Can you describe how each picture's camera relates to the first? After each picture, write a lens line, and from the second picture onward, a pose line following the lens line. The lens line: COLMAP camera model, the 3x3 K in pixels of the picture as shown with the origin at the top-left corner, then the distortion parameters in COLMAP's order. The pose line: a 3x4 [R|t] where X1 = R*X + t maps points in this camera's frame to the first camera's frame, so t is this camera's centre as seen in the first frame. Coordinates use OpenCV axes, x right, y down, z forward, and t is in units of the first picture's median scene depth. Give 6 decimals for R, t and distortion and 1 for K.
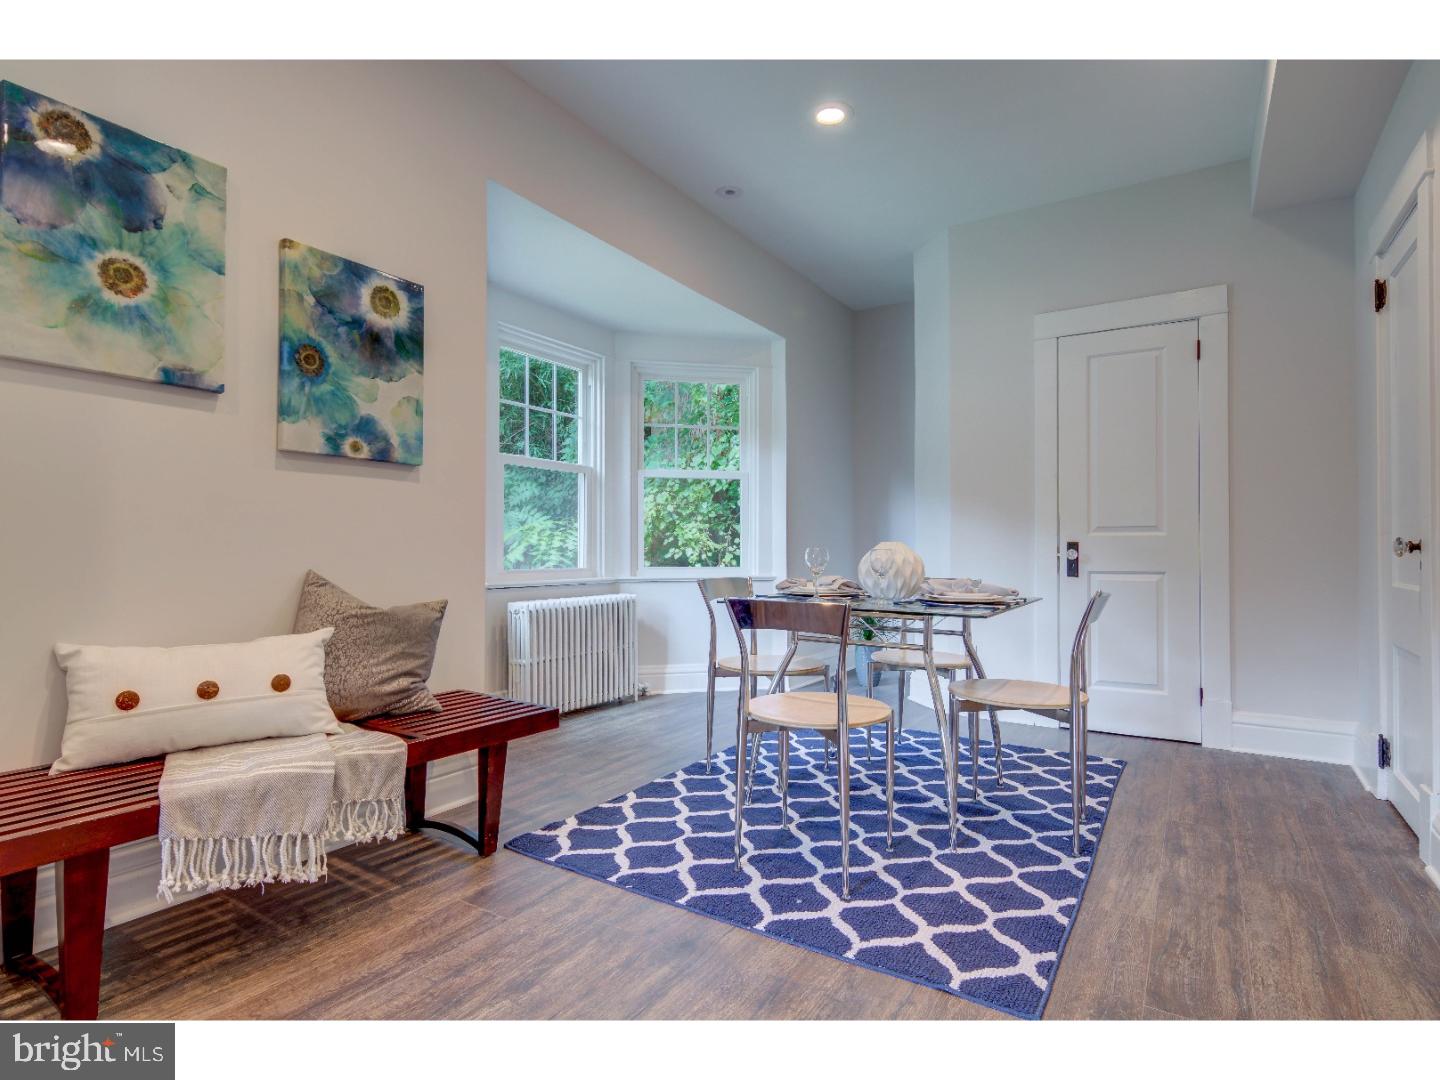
lens RADIAL K [[750.8, 0, 719.9], [0, 750.8, 545.9], [0, 0, 1]] dist [0.017575, -0.014510]
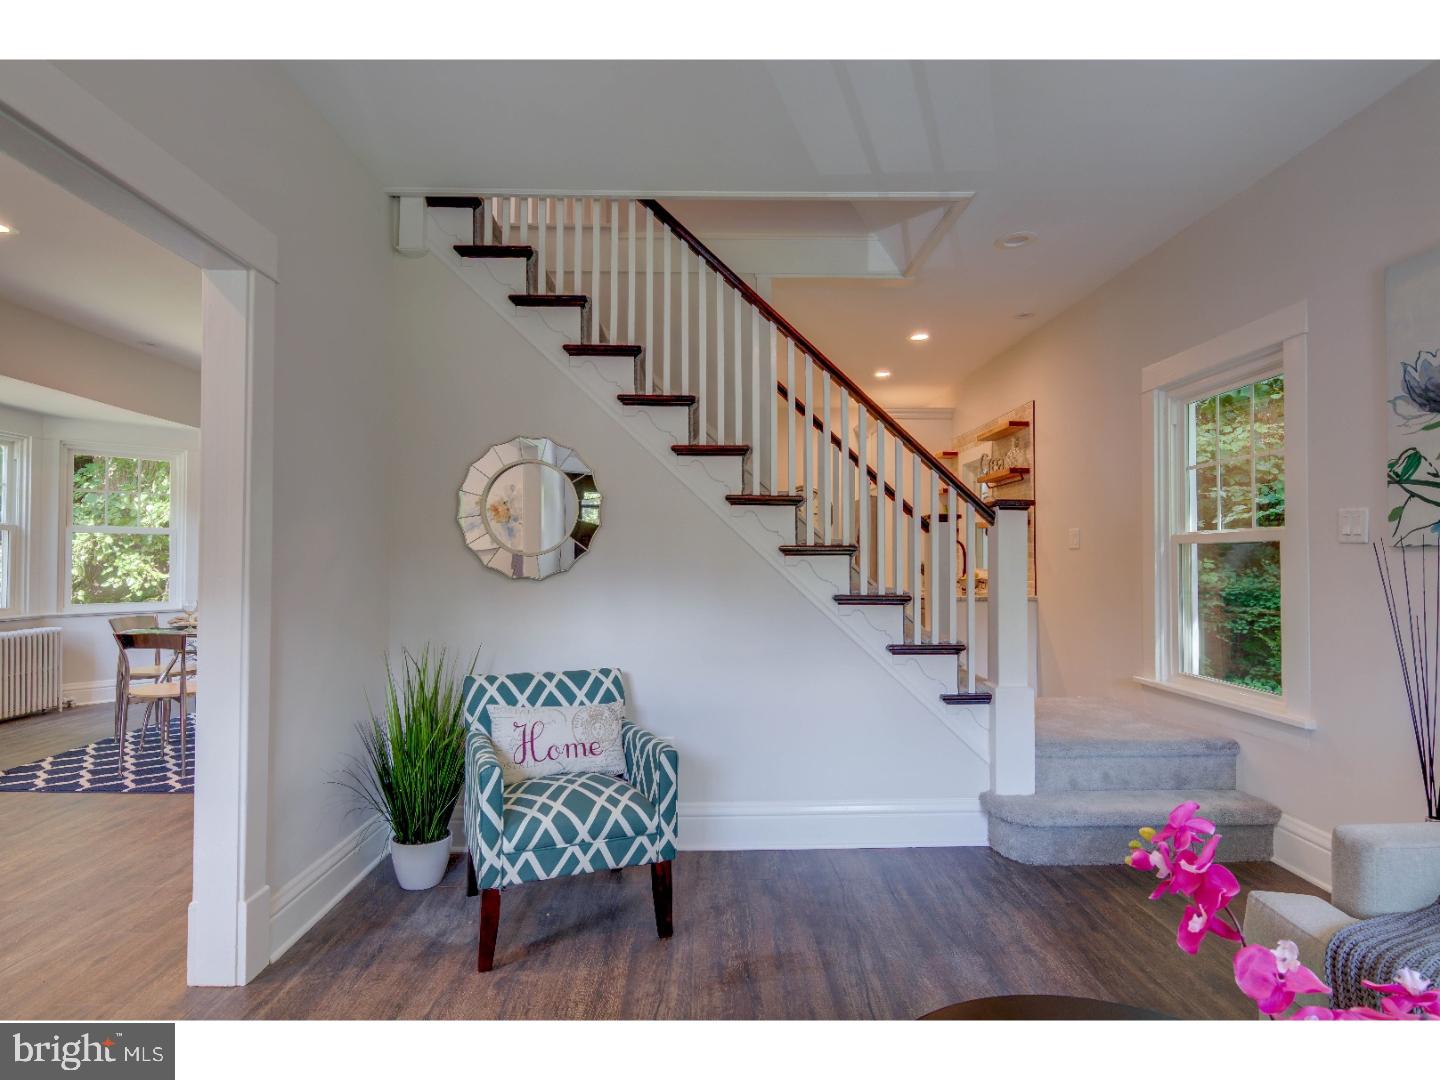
lens RADIAL K [[750.8, 0, 719.9], [0, 750.8, 545.9], [0, 0, 1]] dist [0.017575, -0.014510]
pose [[0.830099, 0.010792, 0.557512, 0.188909], [-0.006274, 0.999930, -0.010016, -0.125158], [-0.557581, 0.004816, 0.830108, -1.269065]]
